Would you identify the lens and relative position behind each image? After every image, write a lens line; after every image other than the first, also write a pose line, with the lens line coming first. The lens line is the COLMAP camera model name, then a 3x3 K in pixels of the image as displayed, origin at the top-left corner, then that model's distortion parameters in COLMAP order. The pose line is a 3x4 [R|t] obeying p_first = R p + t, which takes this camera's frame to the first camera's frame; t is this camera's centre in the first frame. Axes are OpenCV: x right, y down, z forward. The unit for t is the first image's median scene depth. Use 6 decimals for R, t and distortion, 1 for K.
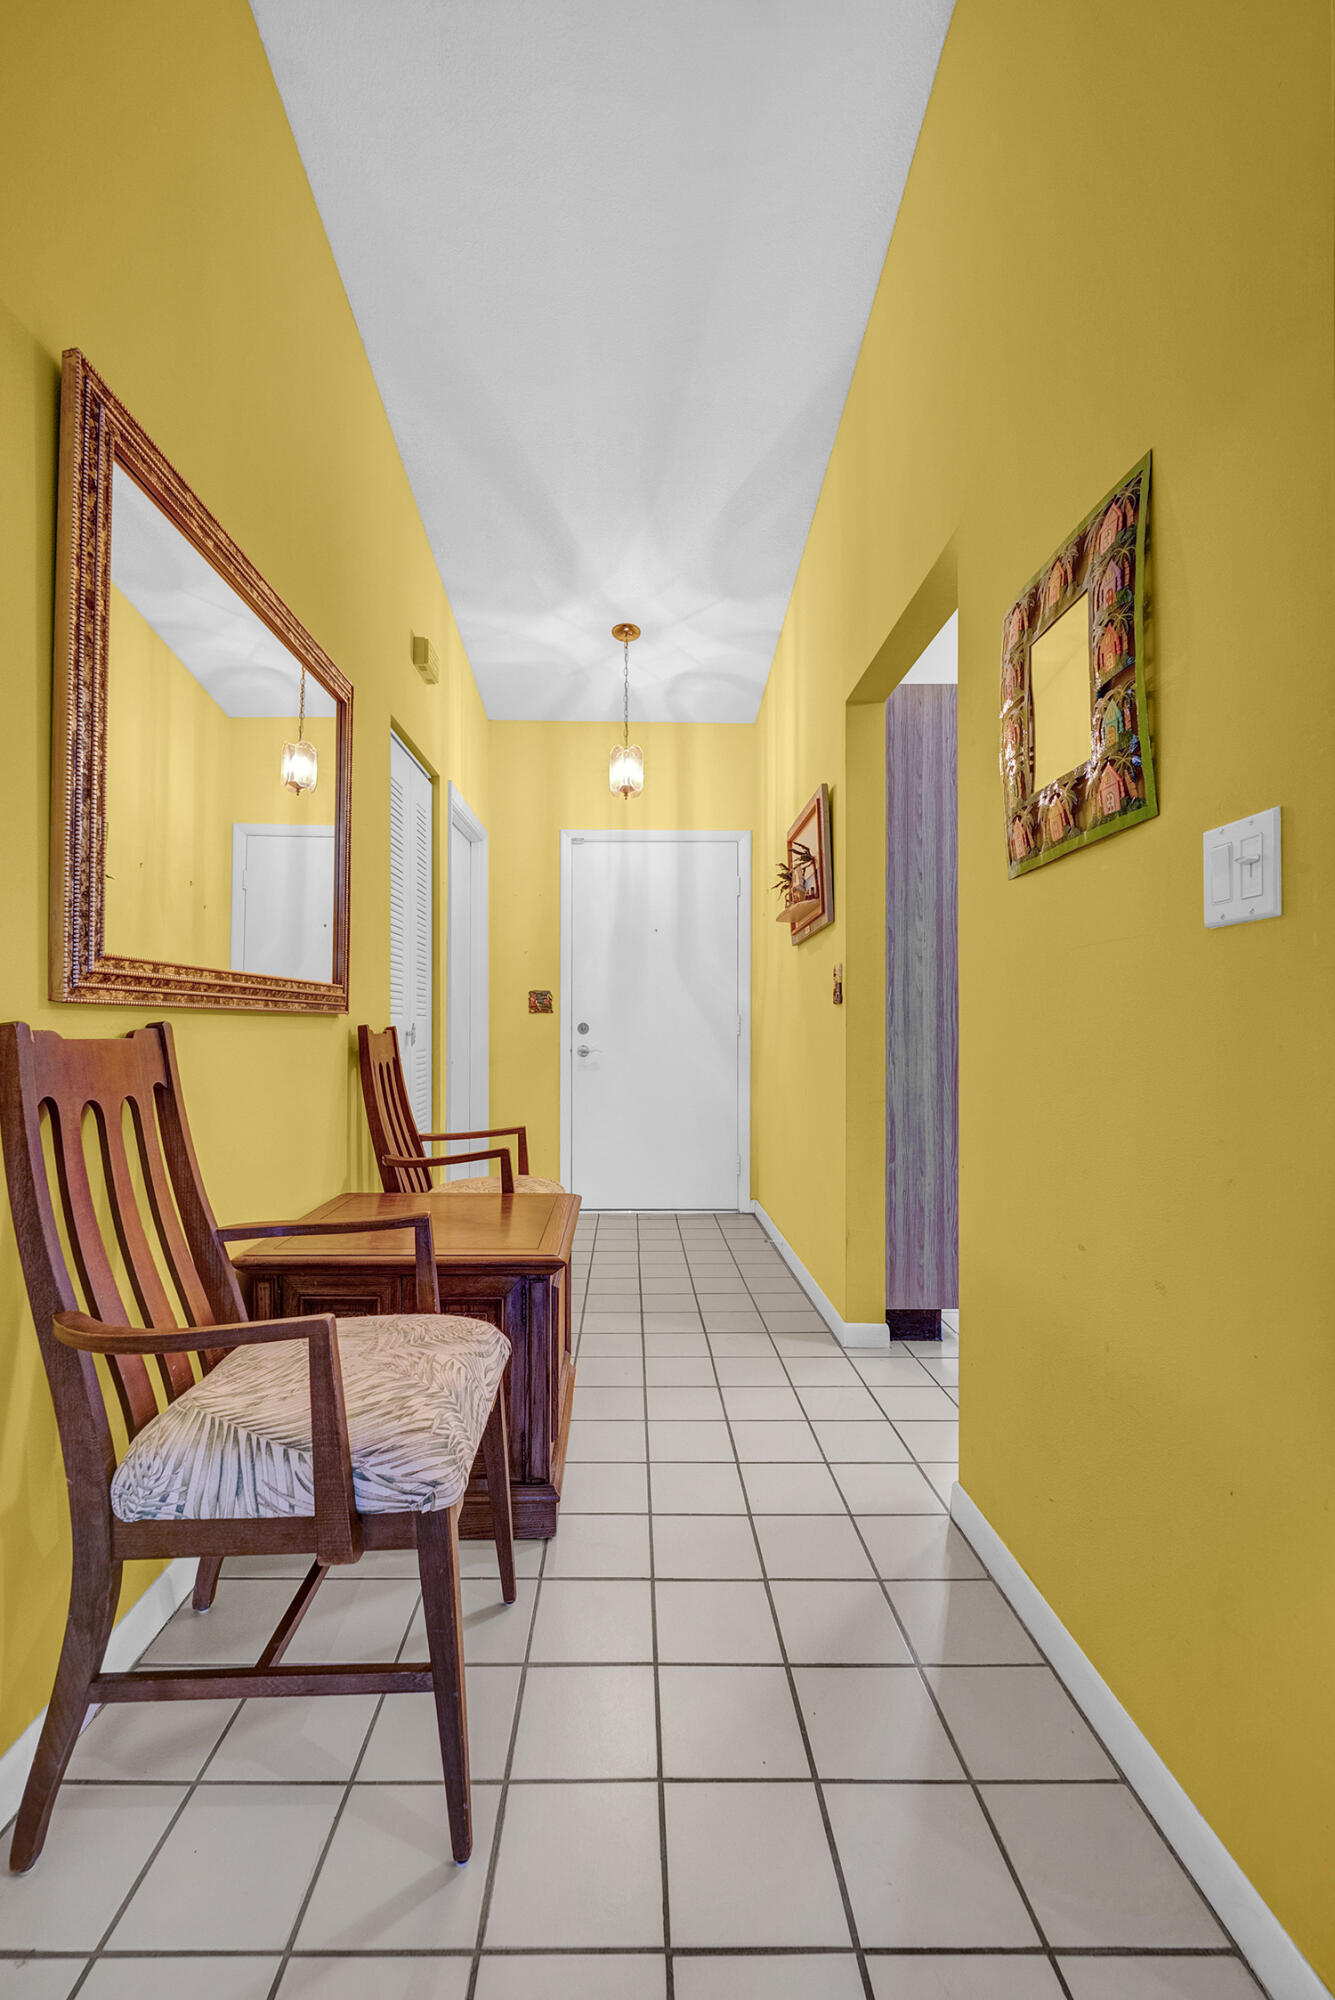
lens RADIAL K [[834.6, 0, 644.2], [0, 834.6, 1025.1], [0, 0, 1]] dist [-0.002484, -0.000643]
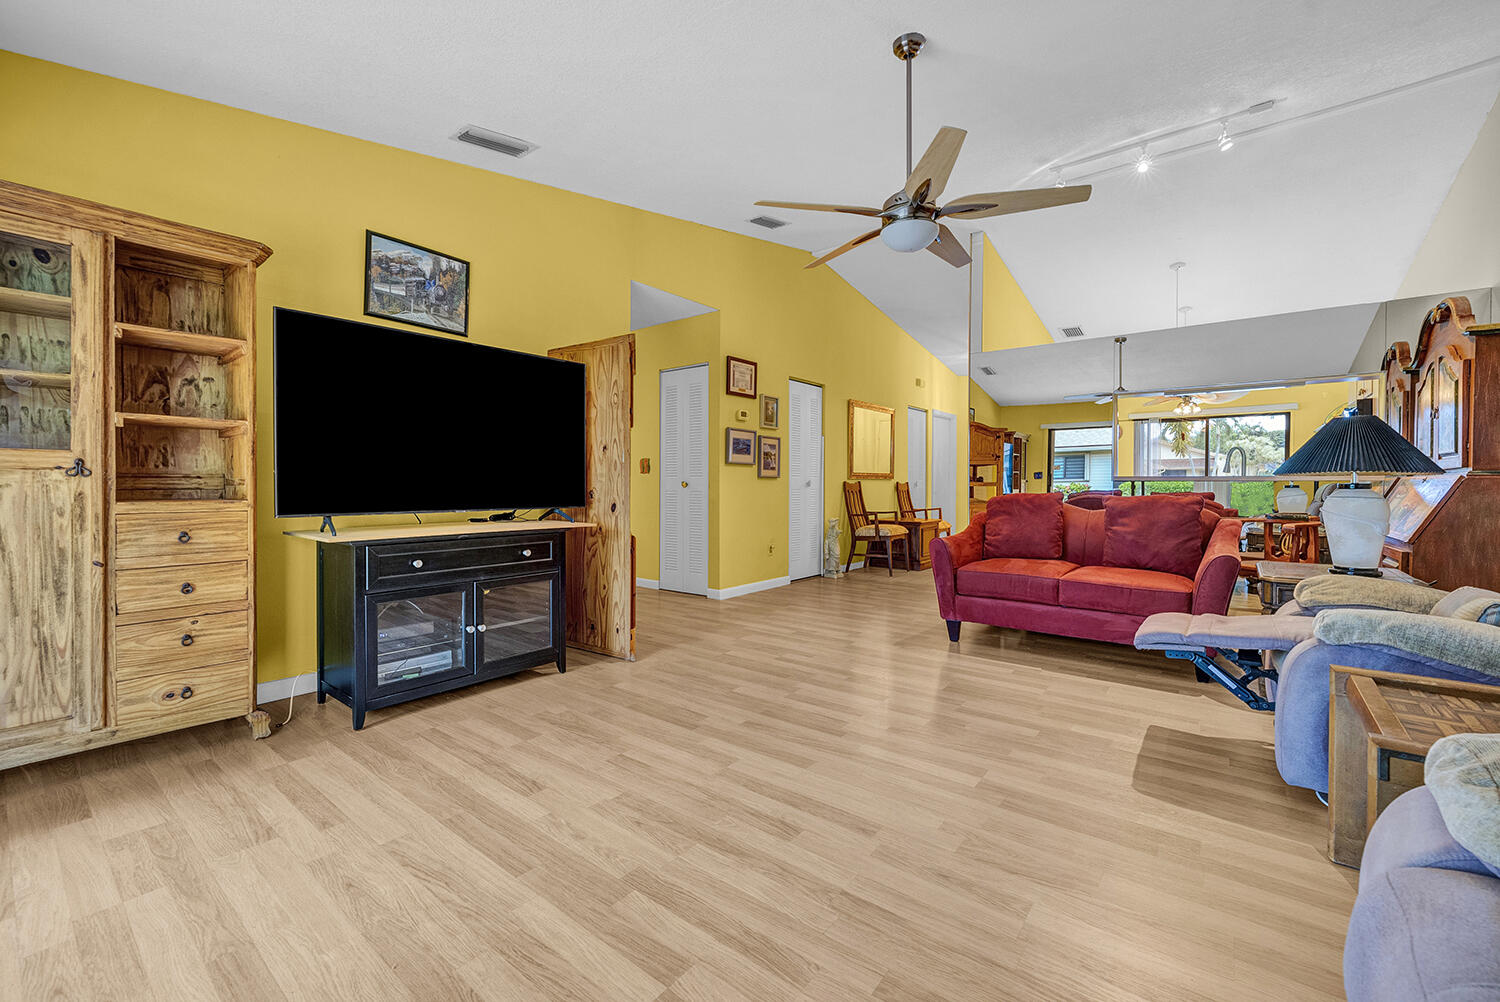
lens RADIAL K [[612.5, 0, 748.1], [0, 612.5, 485.0], [0, 0, 1]] dist [-0.001086, -0.000105]
pose [[0.772494, 0.000772, -0.635021, 1.610215], [0.000754, 0.999997, 0.002133, 0.013009], [0.635021, -0.002126, 0.772492, -2.923819]]
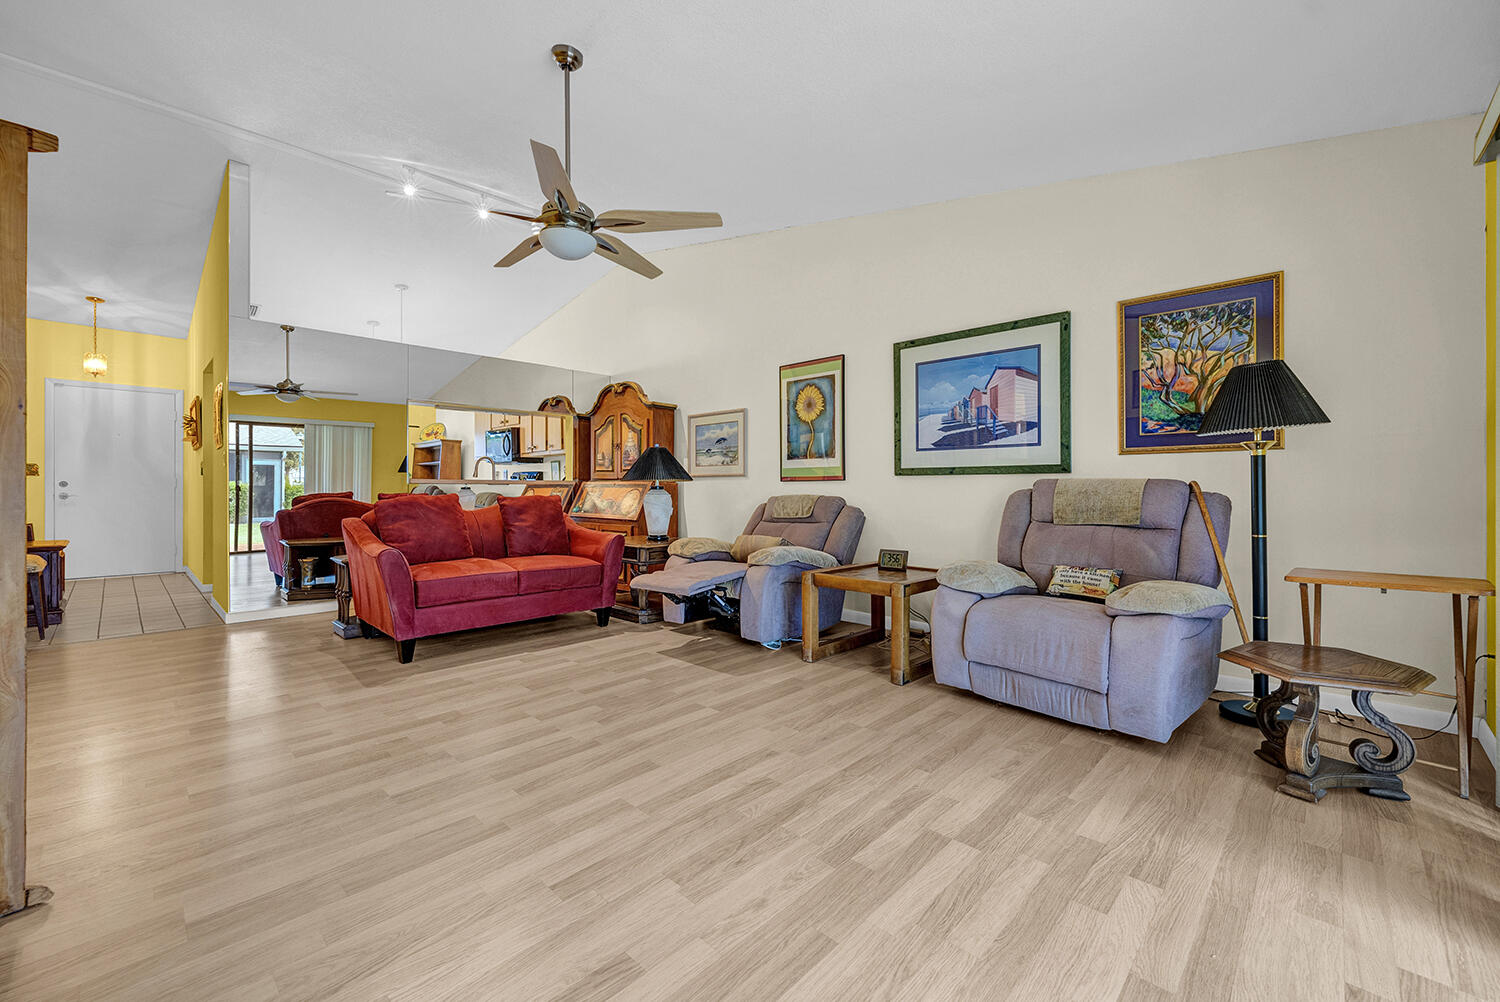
lens RADIAL K [[612.5, 0, 748.1], [0, 612.5, 485.0], [0, 0, 1]] dist [-0.001086, -0.000105]
pose [[0.706431, 0.001765, 0.707779, 0.115434], [-0.002012, 0.999998, -0.000486, 0.009055], [-0.707779, -0.001081, 0.706433, -2.914118]]
